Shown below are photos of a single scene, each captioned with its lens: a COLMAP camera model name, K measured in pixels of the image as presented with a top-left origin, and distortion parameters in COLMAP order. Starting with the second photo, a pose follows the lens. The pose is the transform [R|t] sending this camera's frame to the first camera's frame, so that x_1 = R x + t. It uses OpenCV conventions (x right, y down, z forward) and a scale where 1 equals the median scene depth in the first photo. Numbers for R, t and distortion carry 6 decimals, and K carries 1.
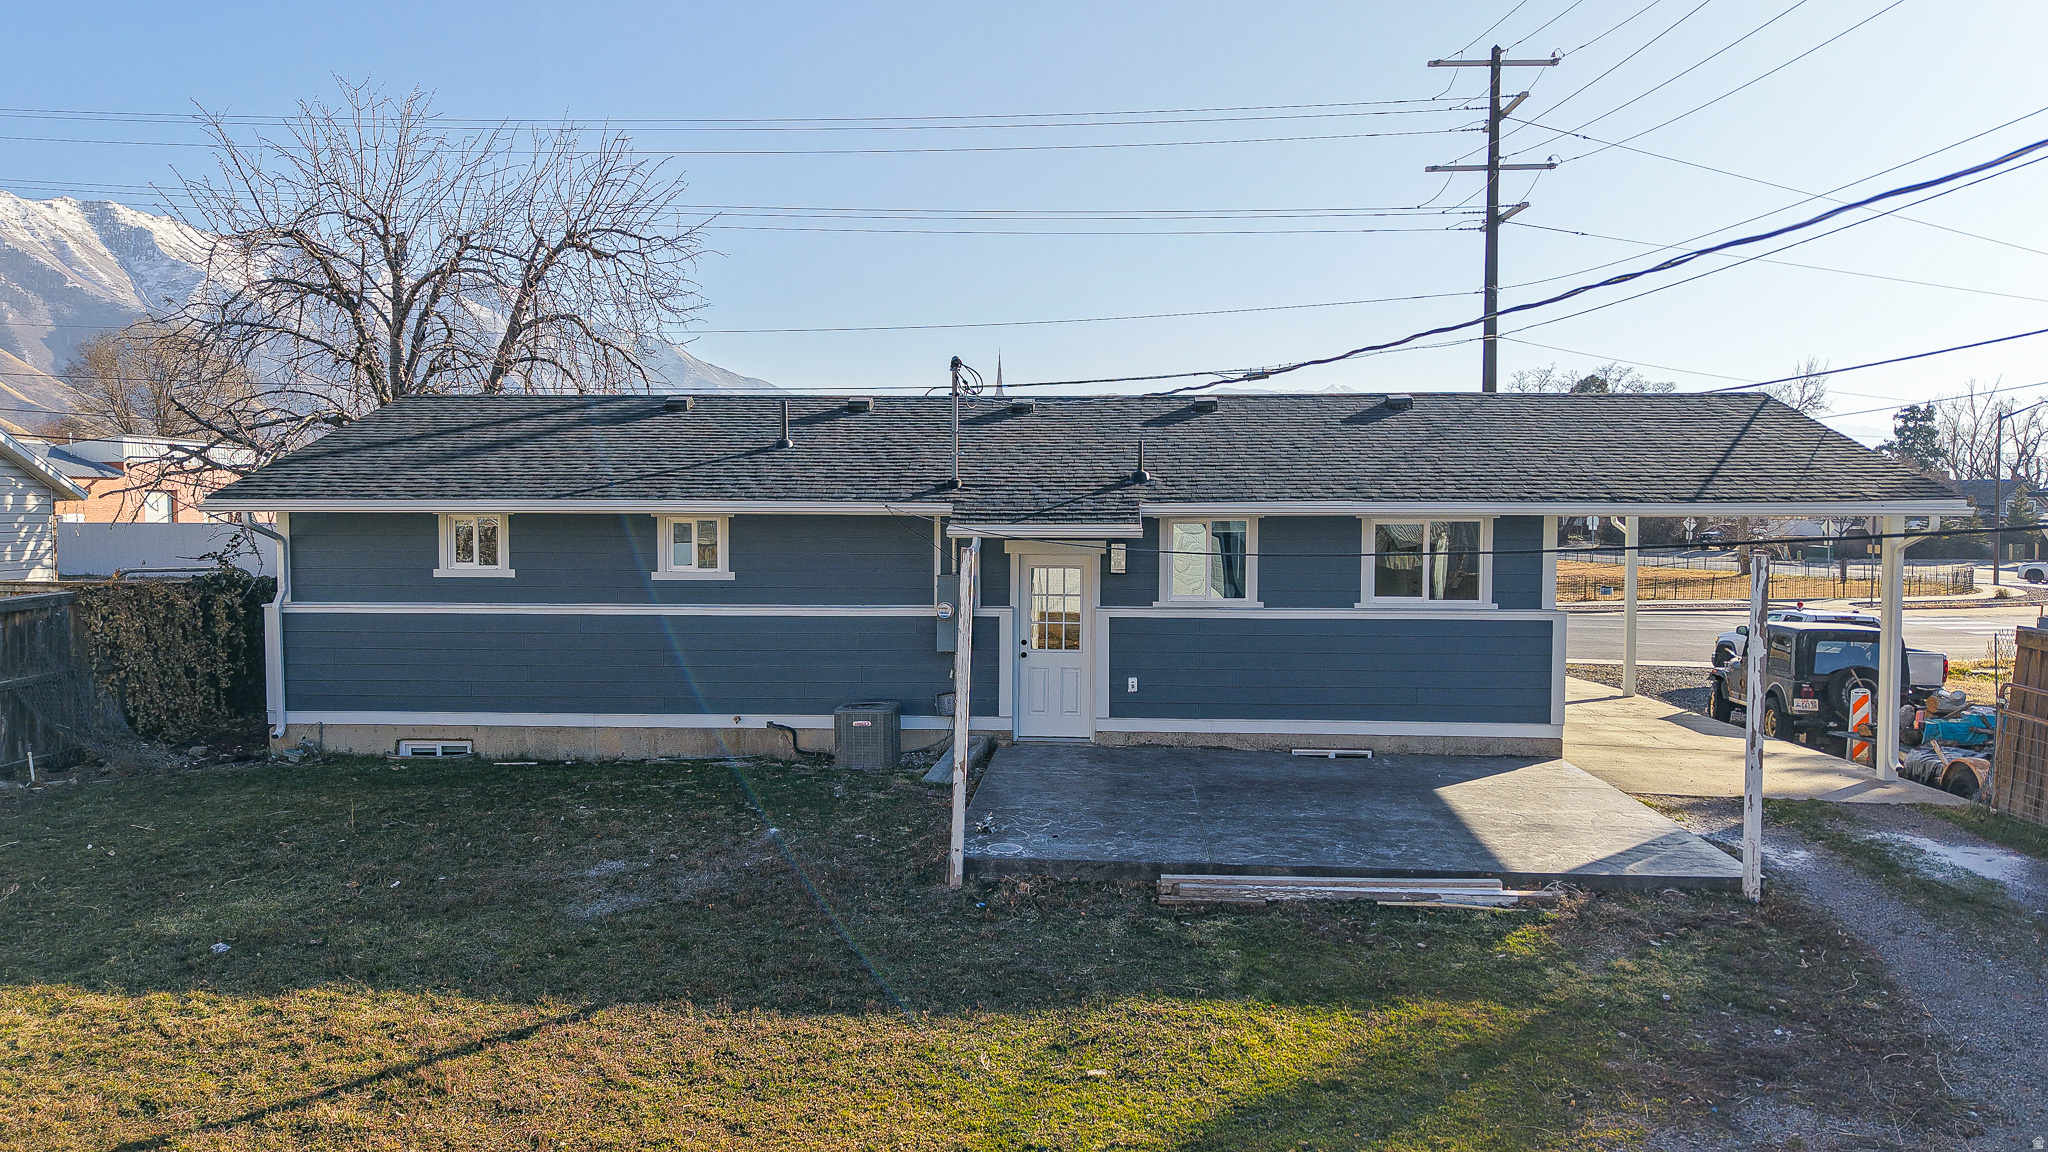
lens RADIAL K [[1410.0, 0, 1025.2], [0, 1410.0, 568.6], [0, 0, 1]] dist [0.003112, -0.003582]
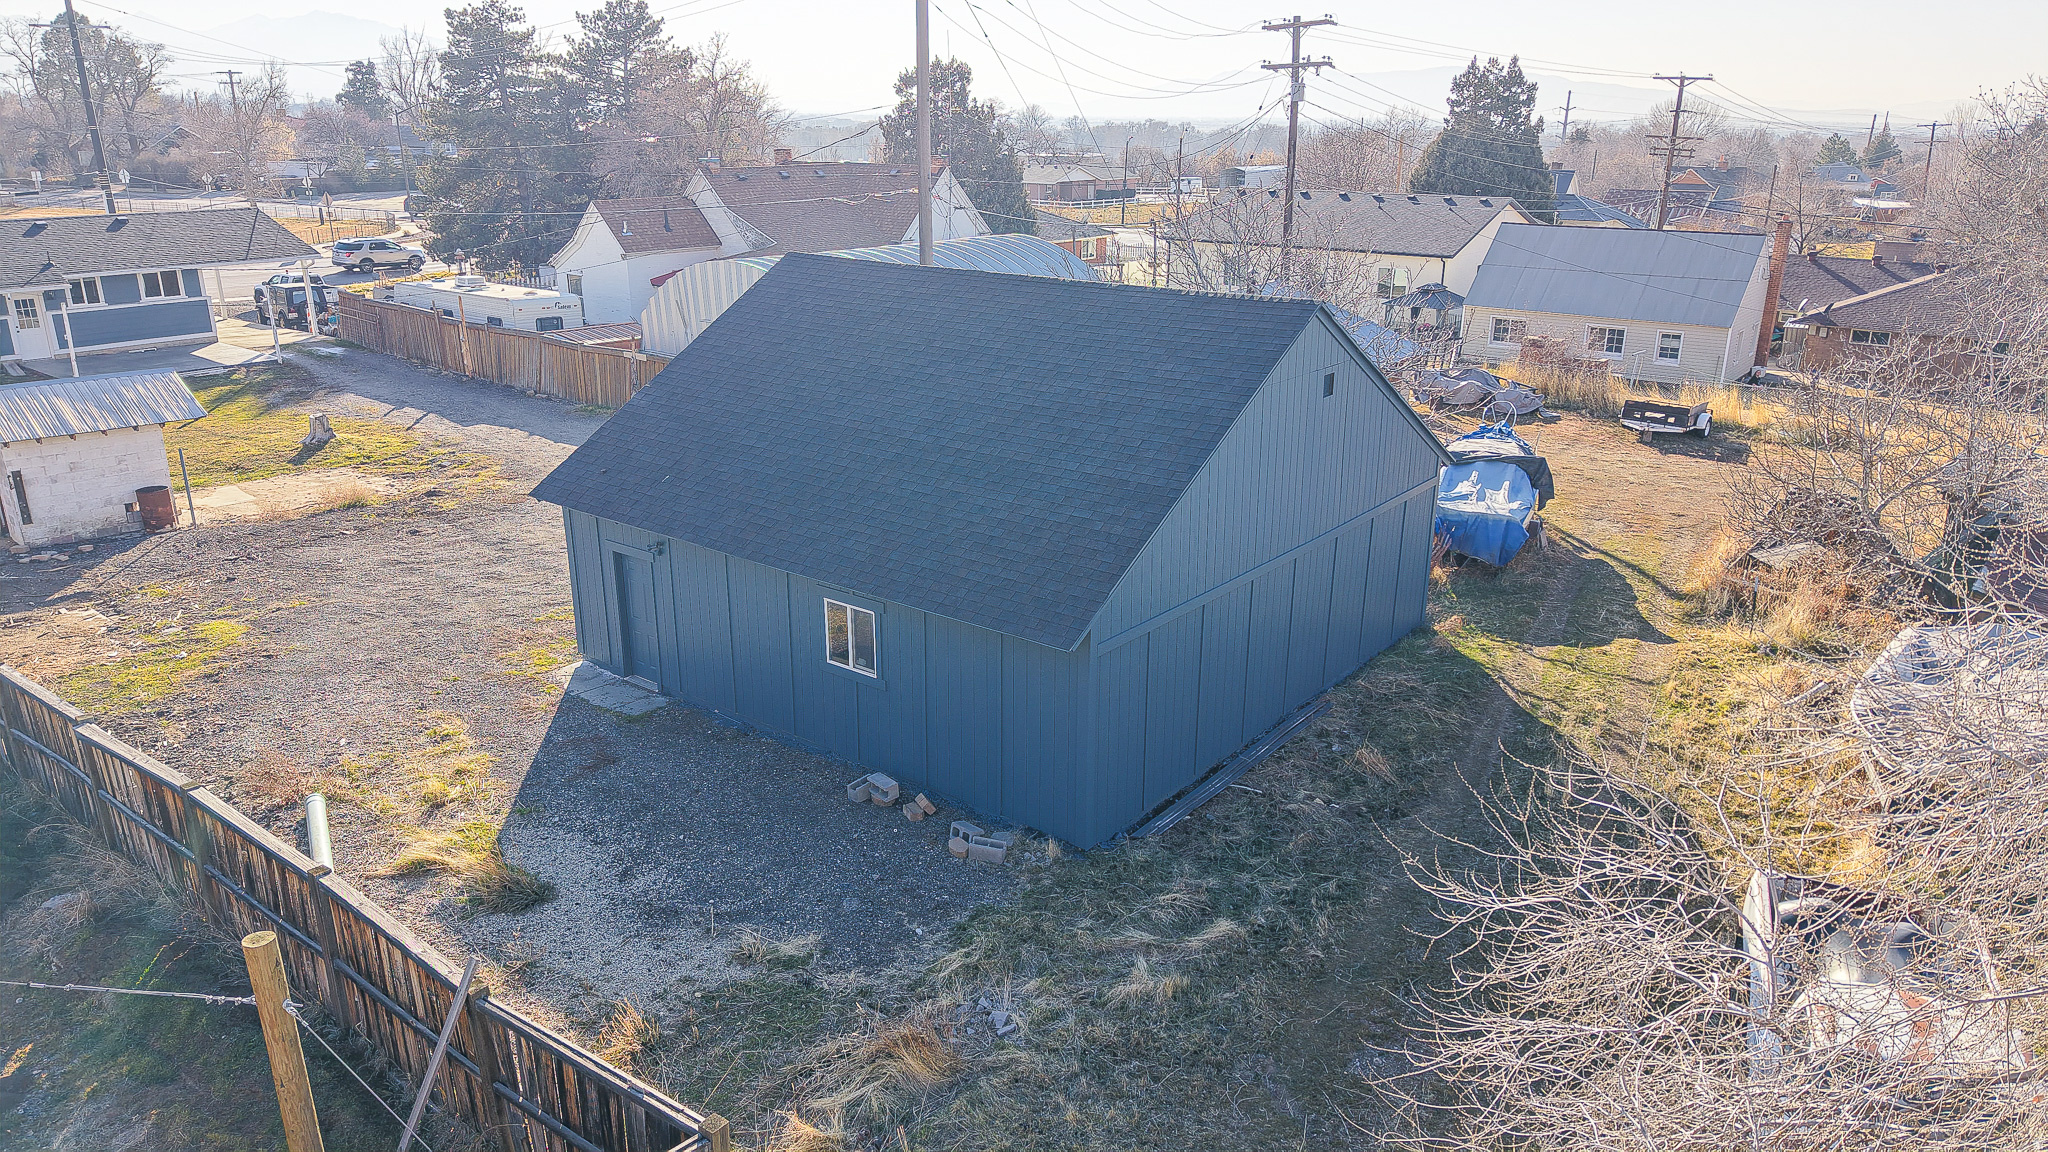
lens RADIAL K [[1382.5, 0, 1034.2], [0, 1382.5, 583.1], [0, 0, 1]] dist [0.000067, -0.008297]
pose [[0.564205, -0.266793, 0.781341, -1.181548], [0.028413, 0.952066, 0.304571, -0.249768], [-0.825146, -0.149640, 0.544741, -2.342384]]
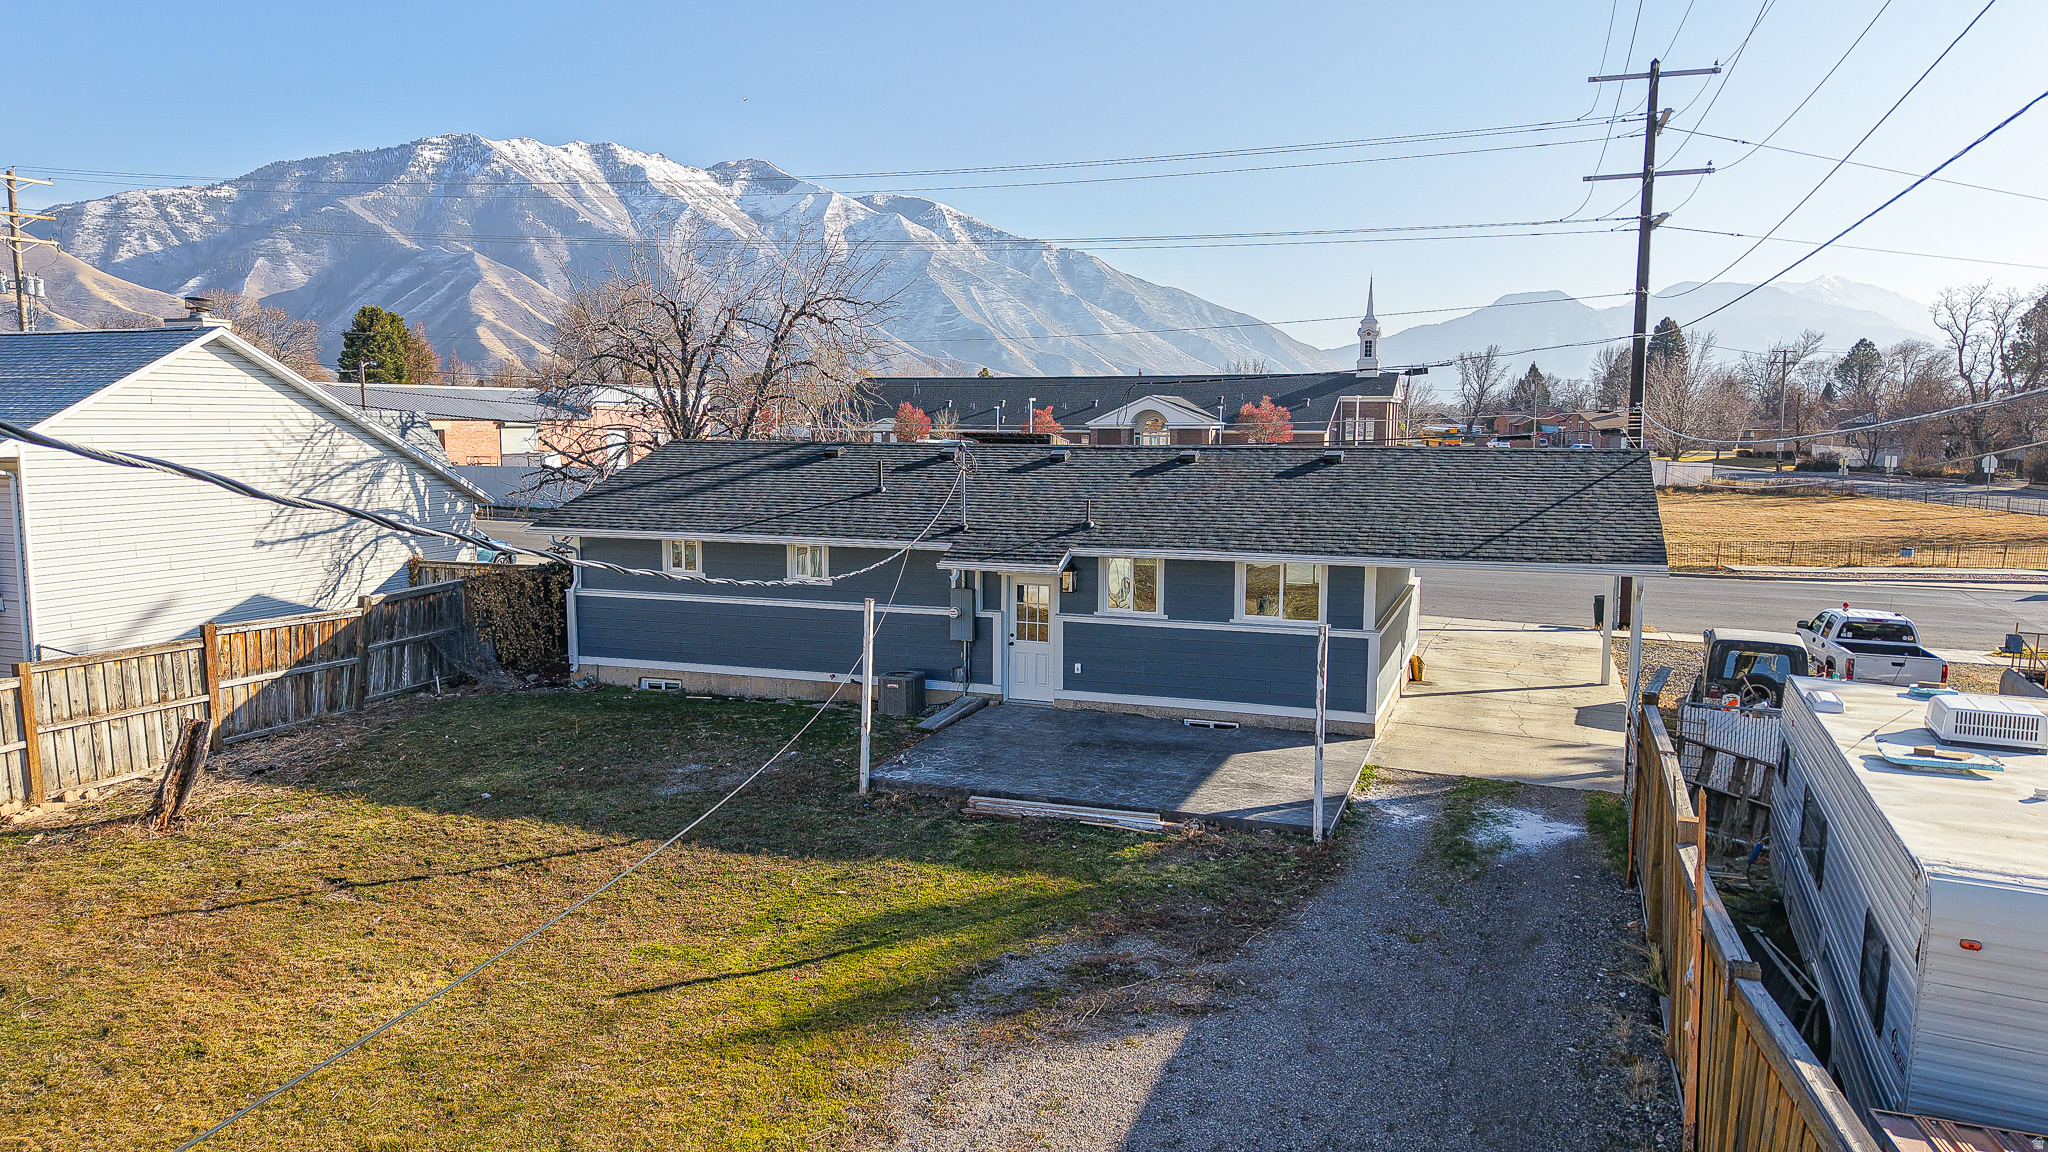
lens RADIAL K [[1399.9, 0, 1024.0], [0, 1399.9, 576.0], [0, 0, 1]] dist [0.028907, -0.029899]
pose [[0.957419, 0.033093, -0.286799, 0.436601], [-0.012982, 0.997339, 0.071740, -0.116289], [0.288410, -0.064962, 0.955301, -0.395488]]
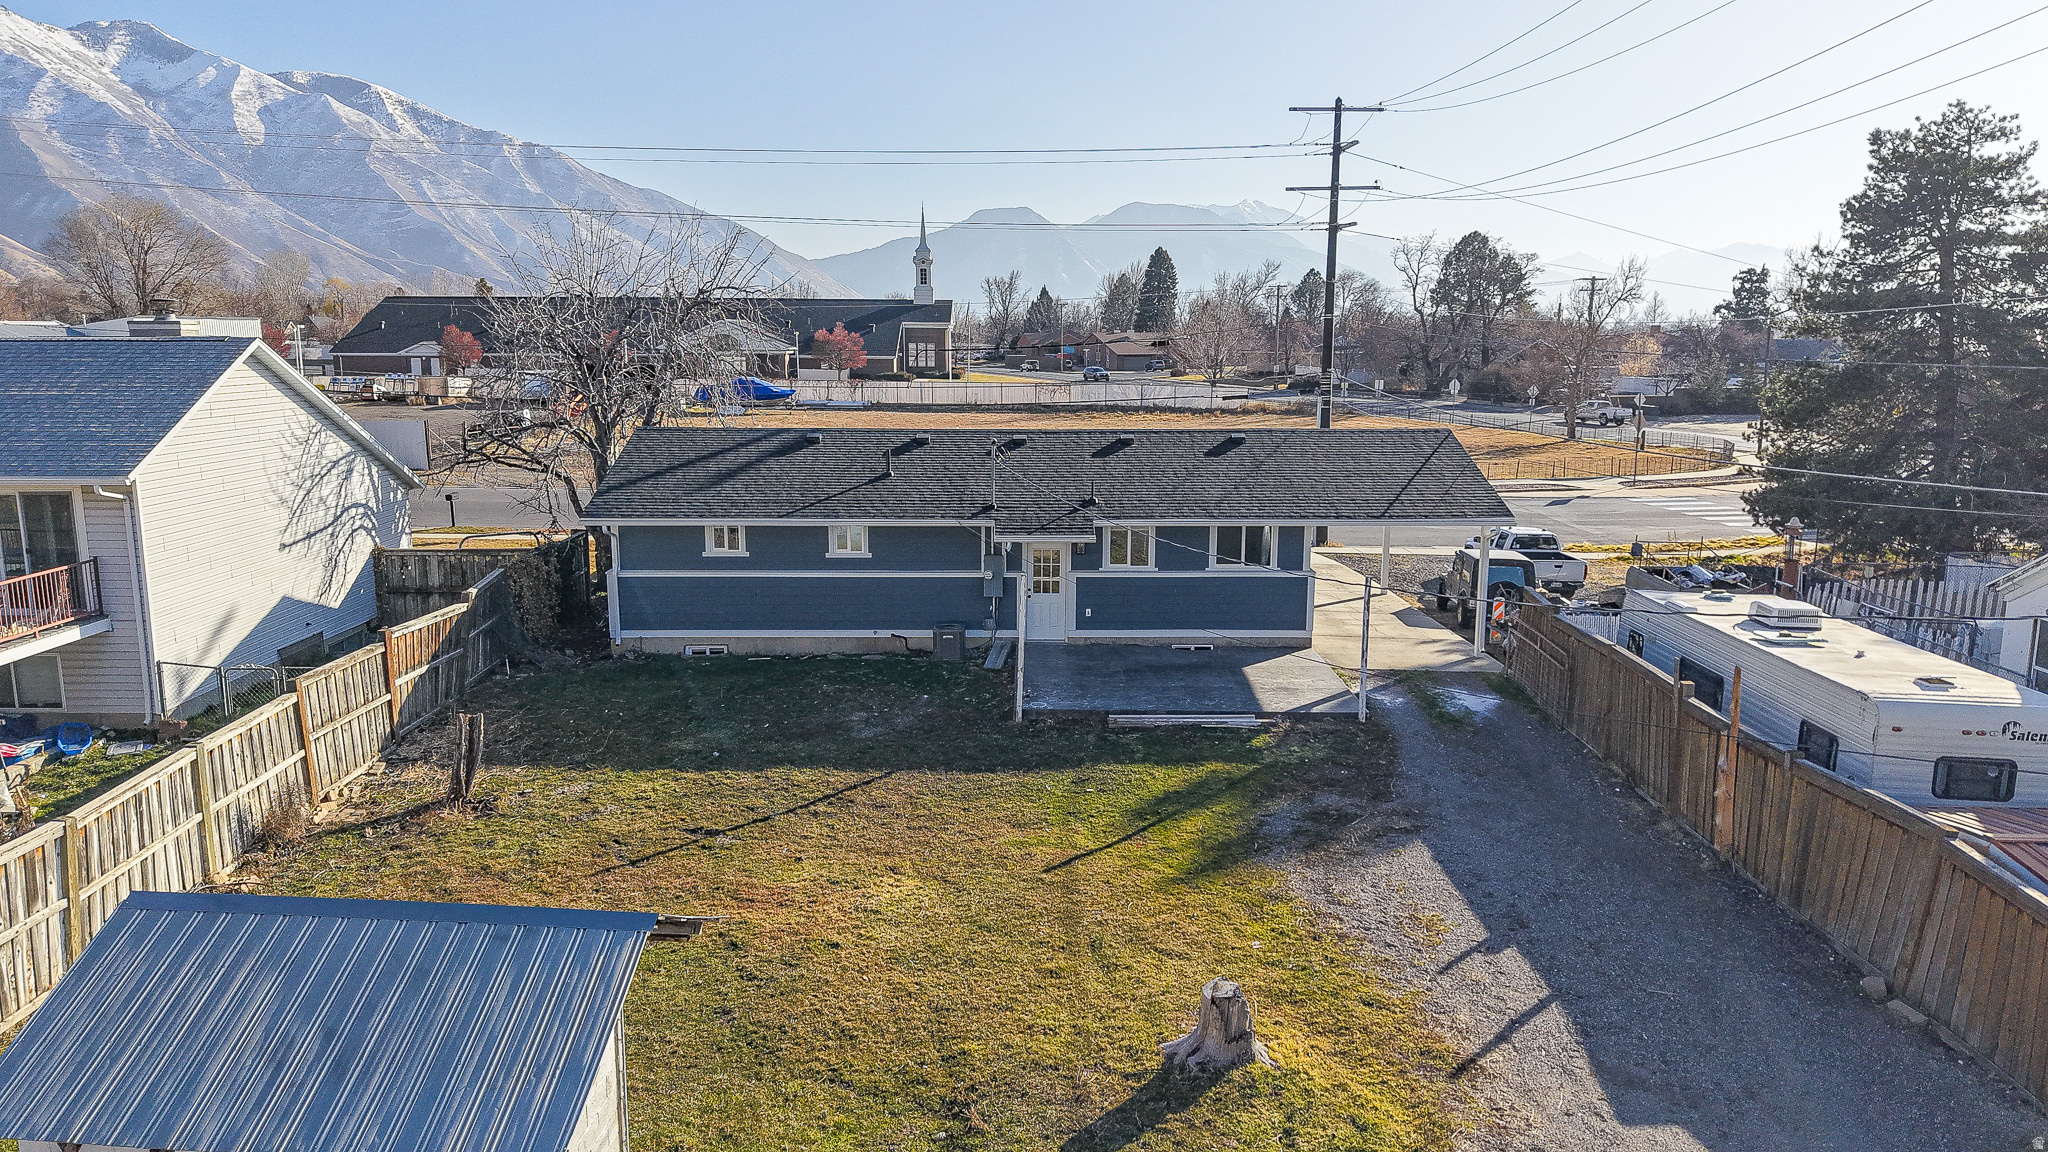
lens RADIAL K [[1386.0, 0, 1023.1], [0, 1386.0, 590.2], [0, 0, 1]] dist [0.063545, -0.074419]
pose [[0.998047, -0.012345, 0.061228, -0.123663], [0.003497, 0.989780, 0.142563, -0.211186], [-0.062362, -0.142070, 0.987890, -0.820427]]
